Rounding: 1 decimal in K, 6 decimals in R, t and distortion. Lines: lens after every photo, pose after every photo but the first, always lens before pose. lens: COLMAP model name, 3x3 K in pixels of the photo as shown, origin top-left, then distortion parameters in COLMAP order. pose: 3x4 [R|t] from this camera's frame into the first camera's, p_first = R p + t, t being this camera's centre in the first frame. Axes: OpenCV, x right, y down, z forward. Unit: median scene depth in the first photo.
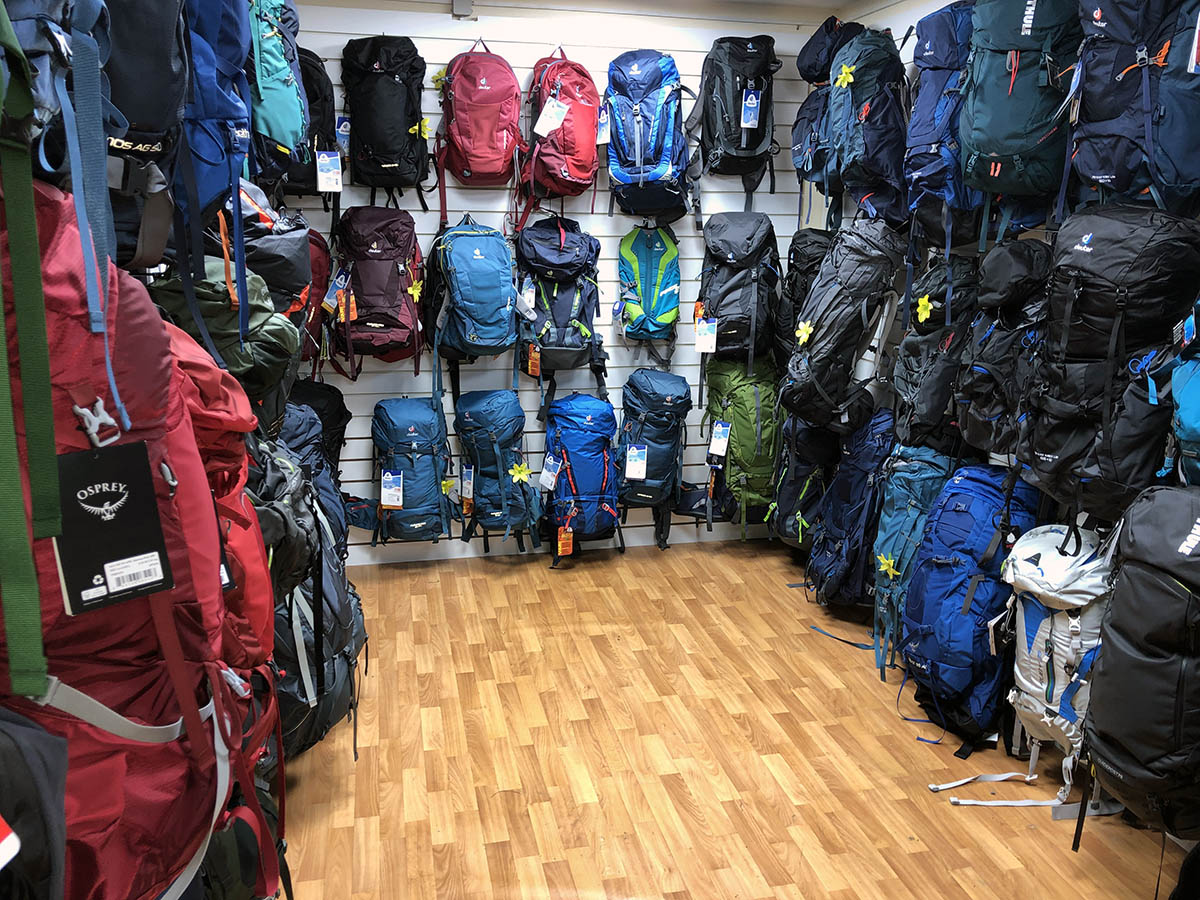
lens RADIAL K [[982.1, 0, 600.0], [0, 982.1, 450.0], [0, 0, 1]] dist [0.081294, -0.261947]
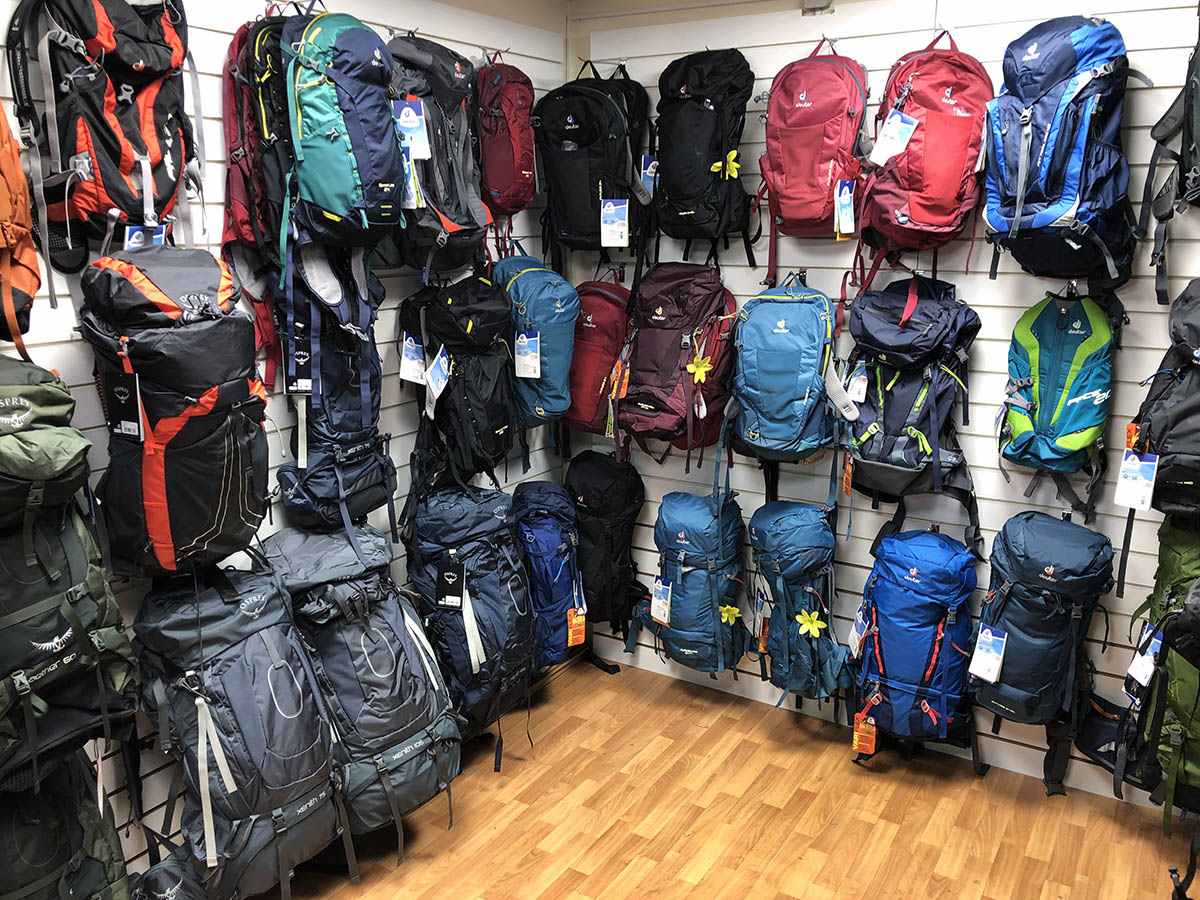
lens RADIAL K [[986.5, 0, 600.0], [0, 986.5, 450.0], [0, 0, 1]] dist [0.017368, -0.010884]
pose [[0.709726, 0.148745, -0.688596, 0.308052], [-0.156652, 0.986305, 0.051595, -0.122718], [0.686840, 0.071251, 0.723308, 0.366794]]
